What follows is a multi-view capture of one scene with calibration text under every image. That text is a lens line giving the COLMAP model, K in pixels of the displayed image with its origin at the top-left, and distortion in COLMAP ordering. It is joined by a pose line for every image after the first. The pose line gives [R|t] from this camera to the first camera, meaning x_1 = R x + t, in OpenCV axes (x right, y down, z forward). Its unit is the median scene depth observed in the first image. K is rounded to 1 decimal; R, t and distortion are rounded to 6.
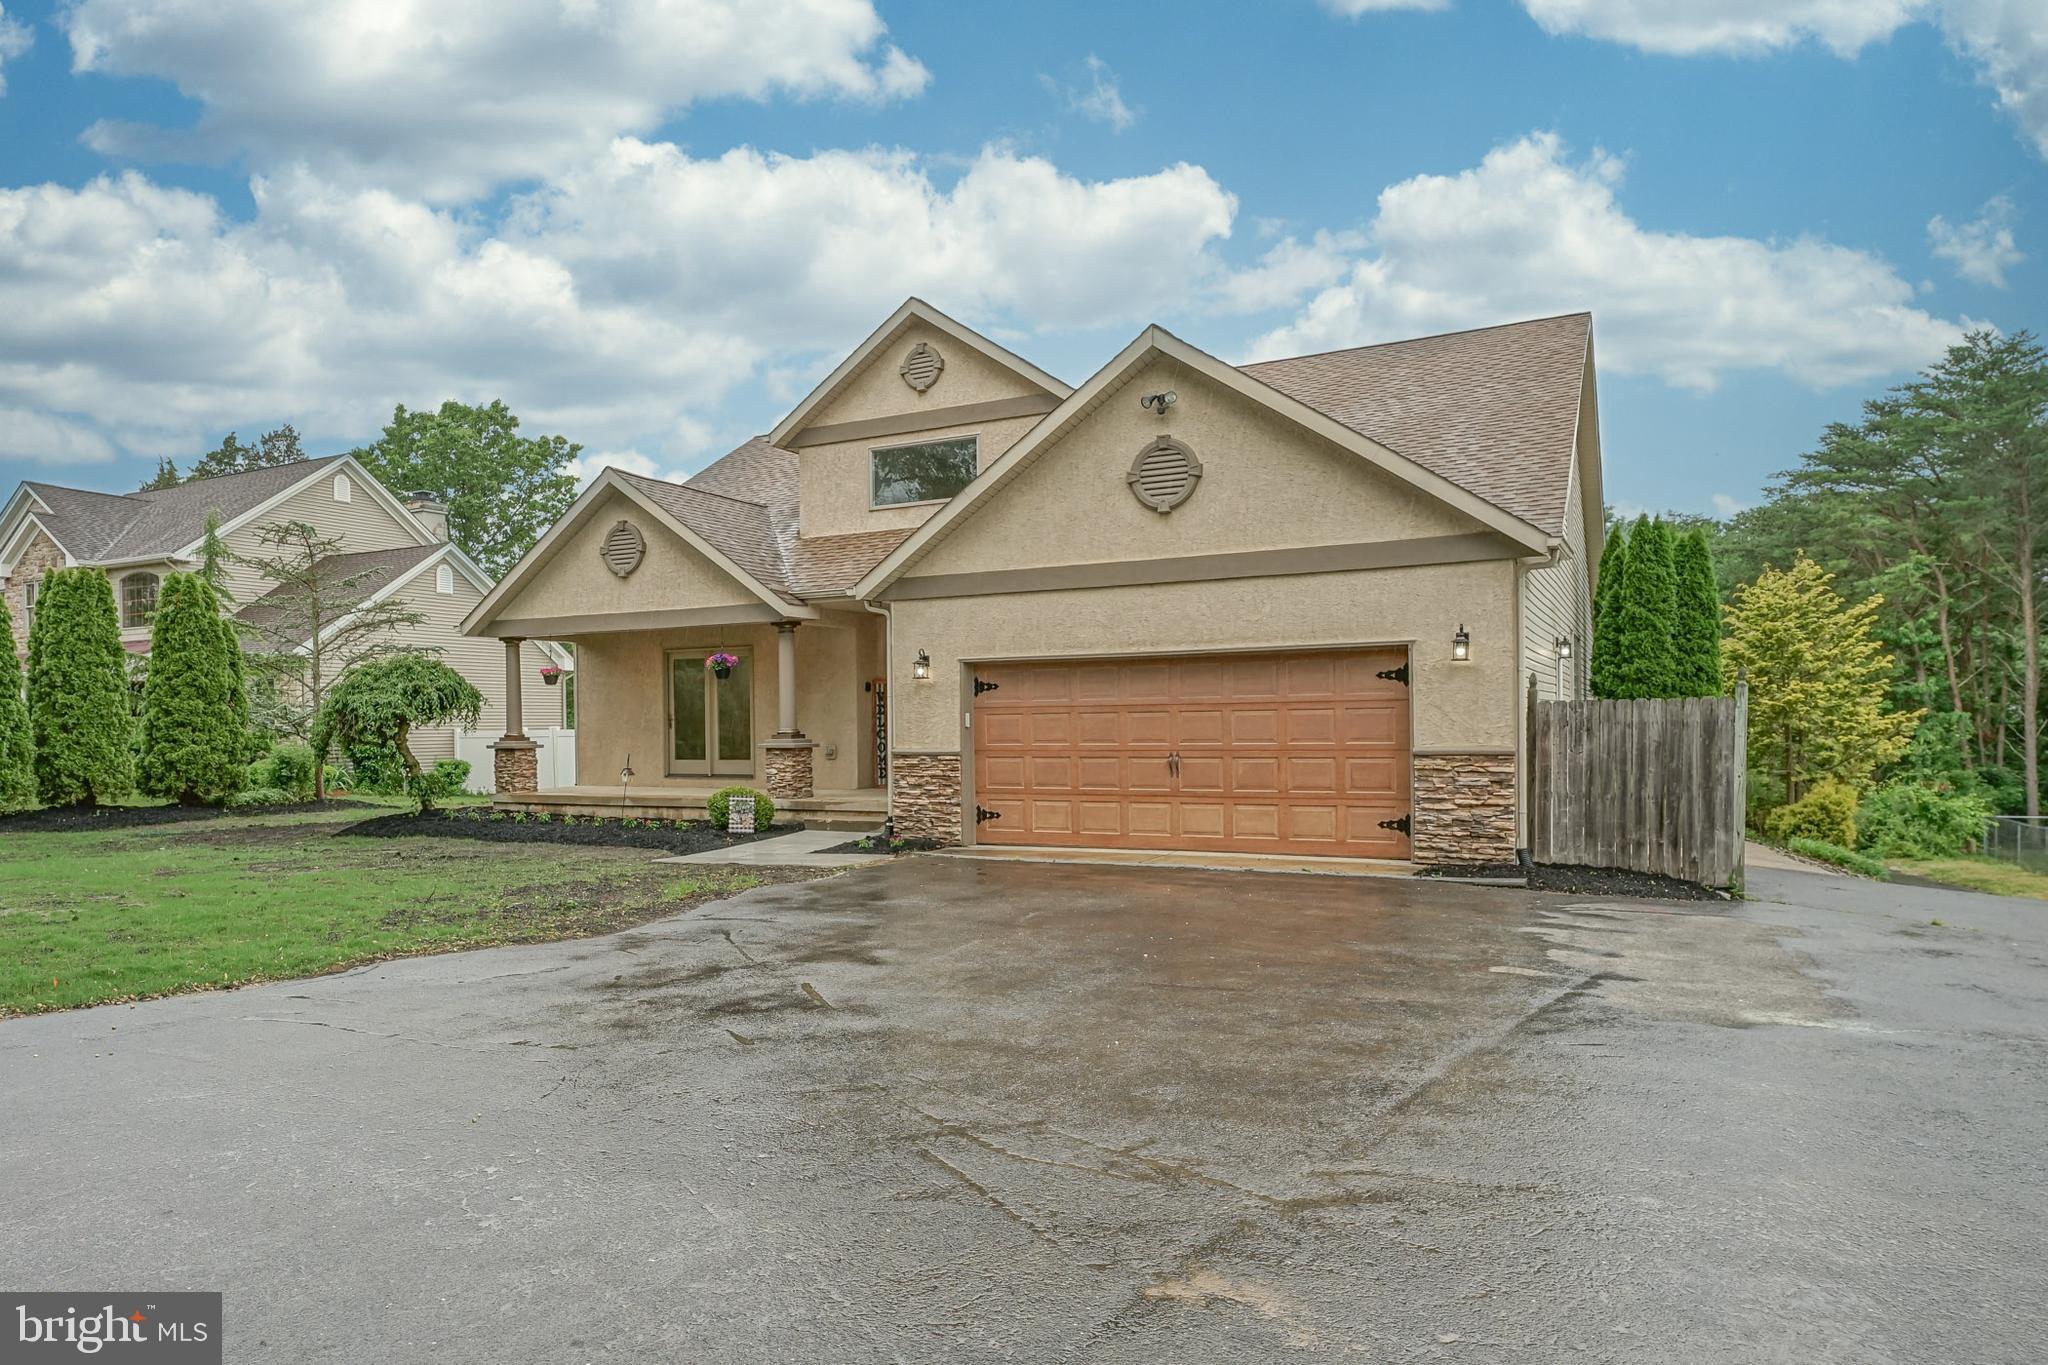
lens RADIAL K [[1204.5, 0, 1023.6], [0, 1204.5, 694.8], [0, 0, 1]] dist [-0.003553, -0.000309]
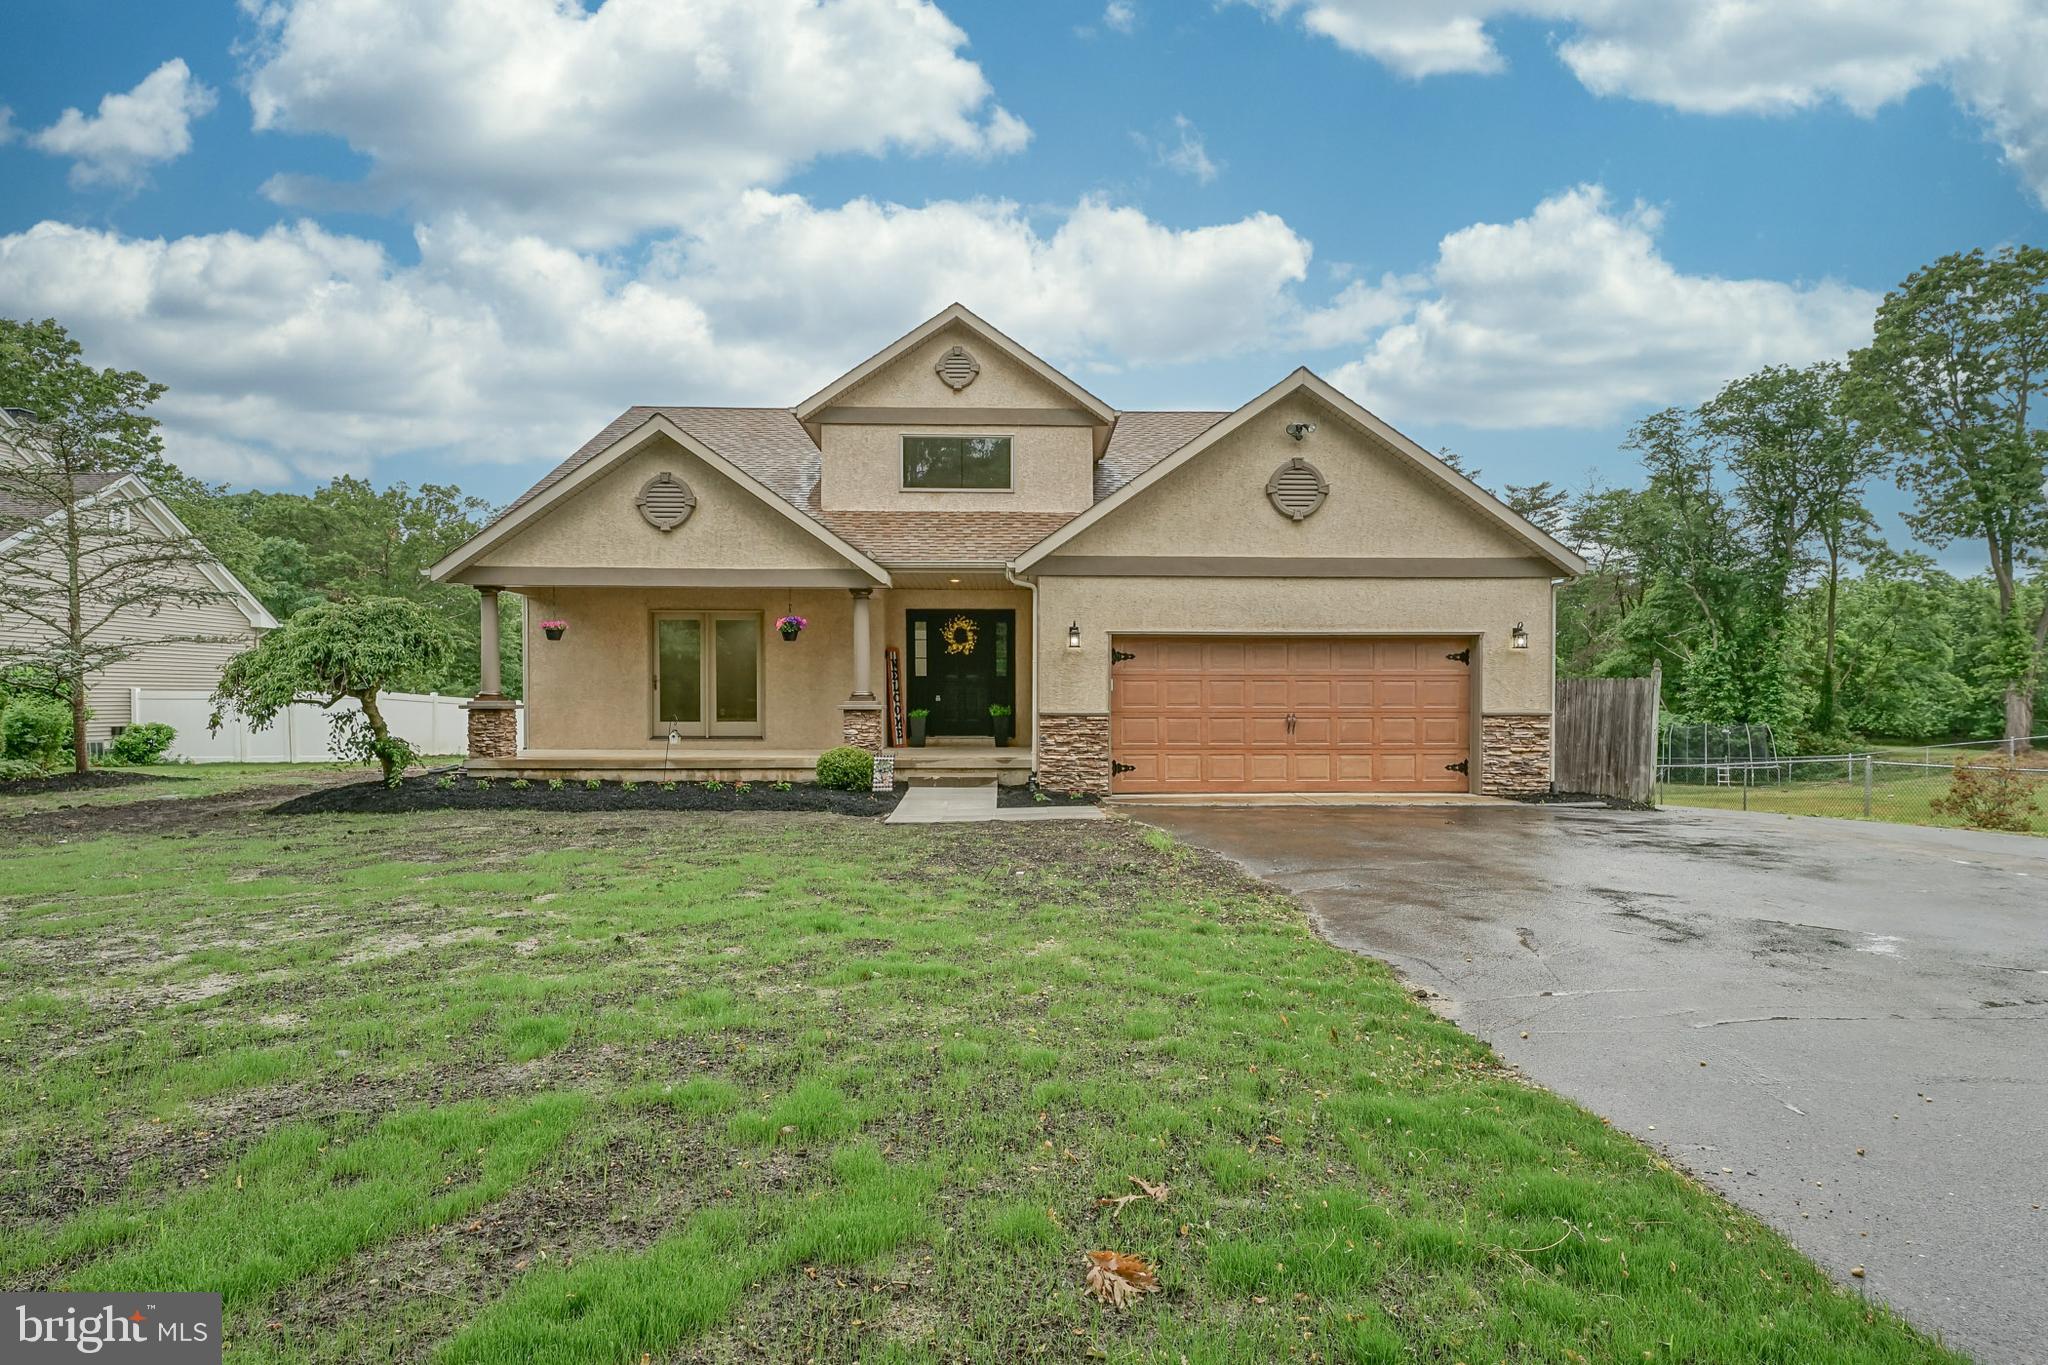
lens RADIAL K [[923.1, 0, 1024.0], [0, 923.1, 680.2], [0, 0, 1]] dist [0.001075, 0.000242]
pose [[0.883651, 0.019842, 0.467725, -0.531980], [-0.023111, 0.999732, 0.001251, 0.017129], [-0.467575, -0.011916, 0.883873, 0.268497]]
